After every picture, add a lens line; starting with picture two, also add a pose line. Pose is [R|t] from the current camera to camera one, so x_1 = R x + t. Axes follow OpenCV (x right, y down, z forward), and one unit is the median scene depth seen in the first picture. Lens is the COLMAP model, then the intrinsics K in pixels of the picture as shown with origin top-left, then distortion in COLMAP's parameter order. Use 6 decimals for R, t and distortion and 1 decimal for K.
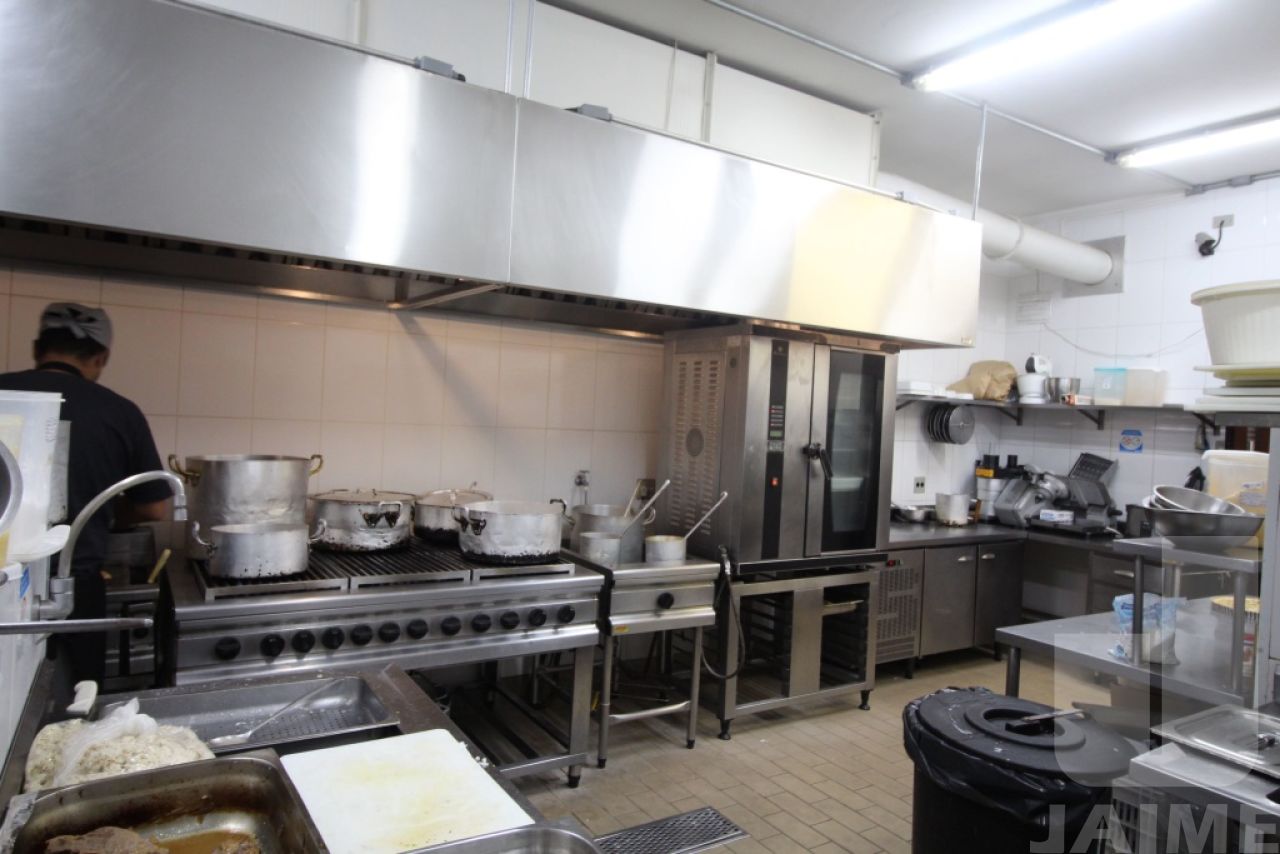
lens RADIAL K [[799.9, 0, 641.2], [0, 799.9, 421.1], [0, 0, 1]] dist [0.001065, -0.005159]
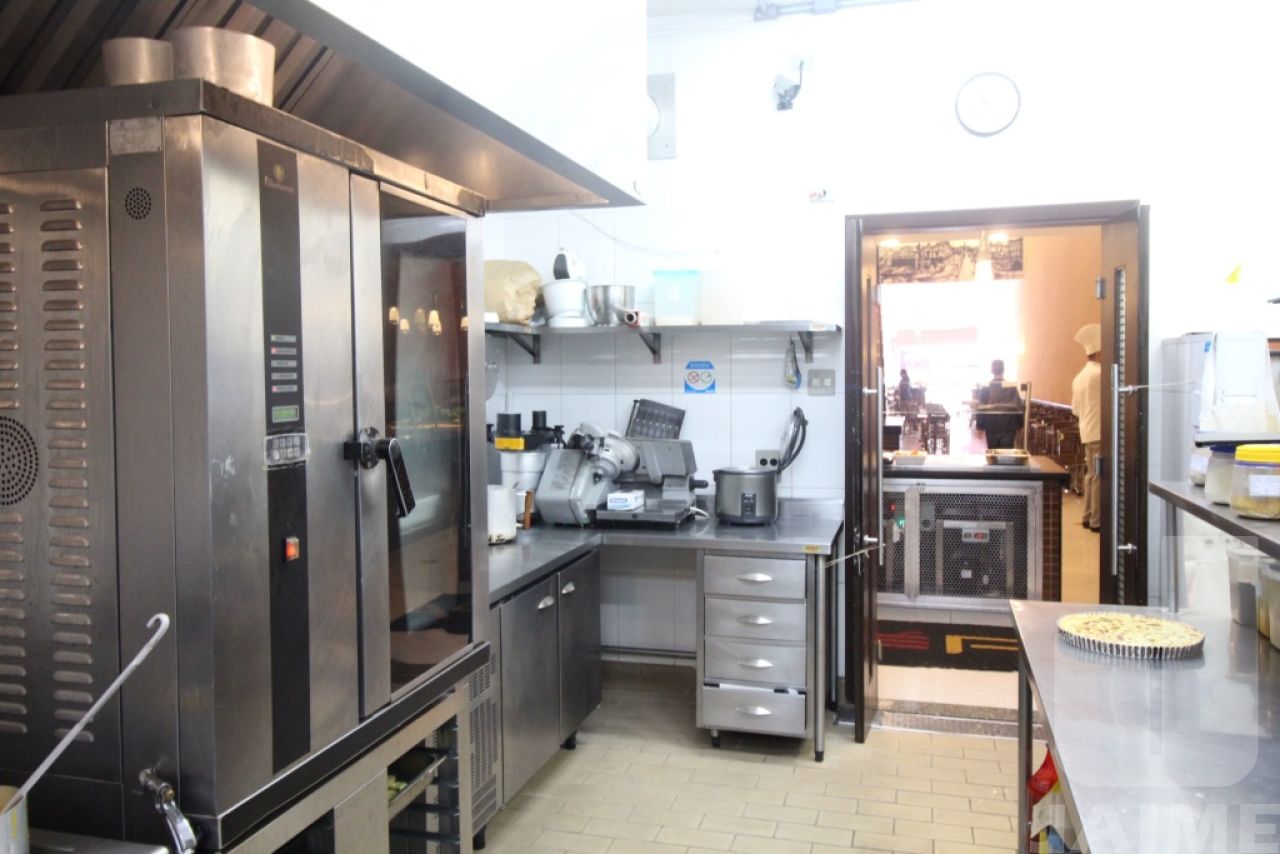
lens RADIAL K [[1006.9, 0, 631.4], [0, 1006.9, 414.8], [0, 0, 1]] dist [0.016598, -0.004796]
pose [[0.743663, -0.083956, 0.663262, -0.009590], [0.053086, 0.996367, 0.066600, -0.003696], [-0.666443, -0.014319, 0.745418, 0.394357]]
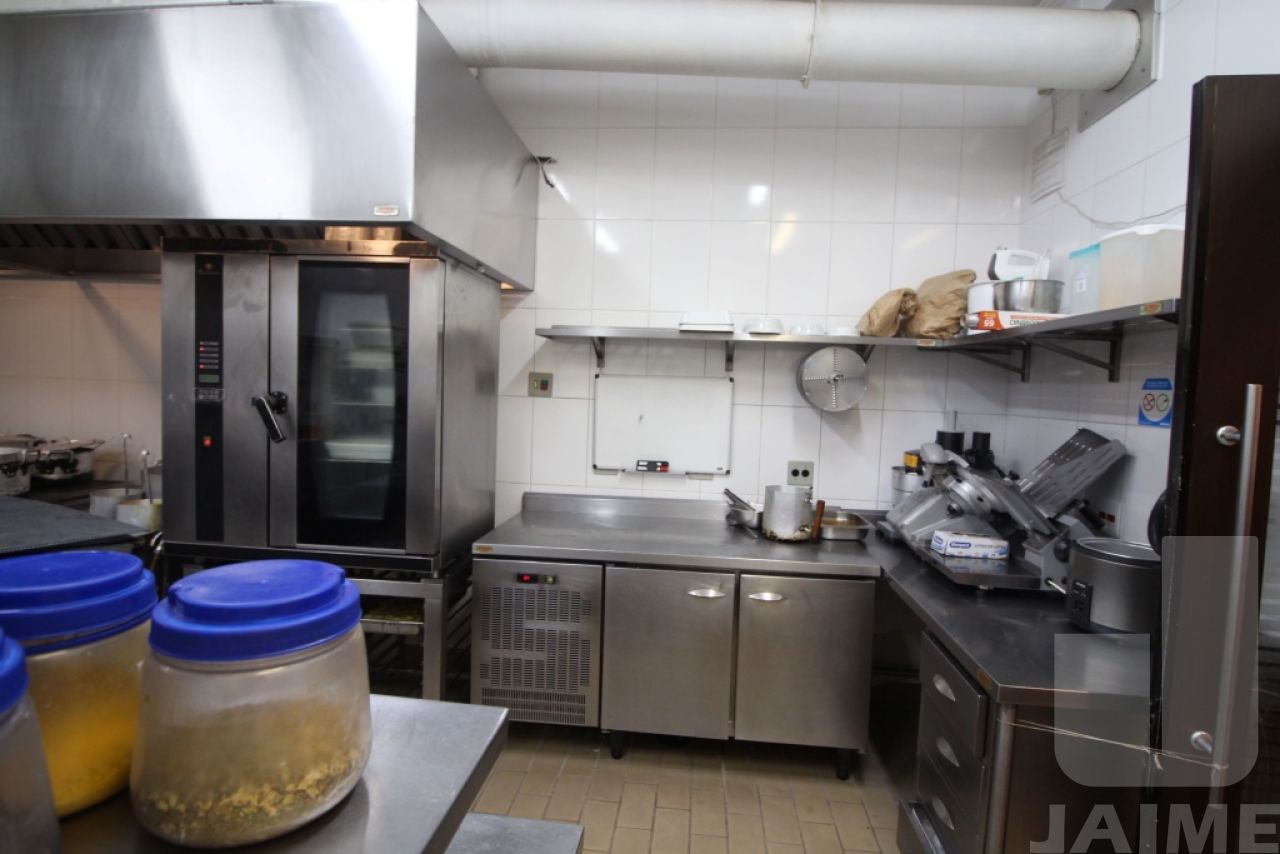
lens RADIAL K [[650.7, 0, 644.4], [0, 650.7, 423.0], [0, 0, 1]] dist [0.001057, -0.007758]
pose [[0.792331, 0.013107, -0.609951, 0.611347], [-0.004926, 0.999874, 0.015086, 0.032649], [0.610072, -0.008949, 0.792295, 0.532035]]
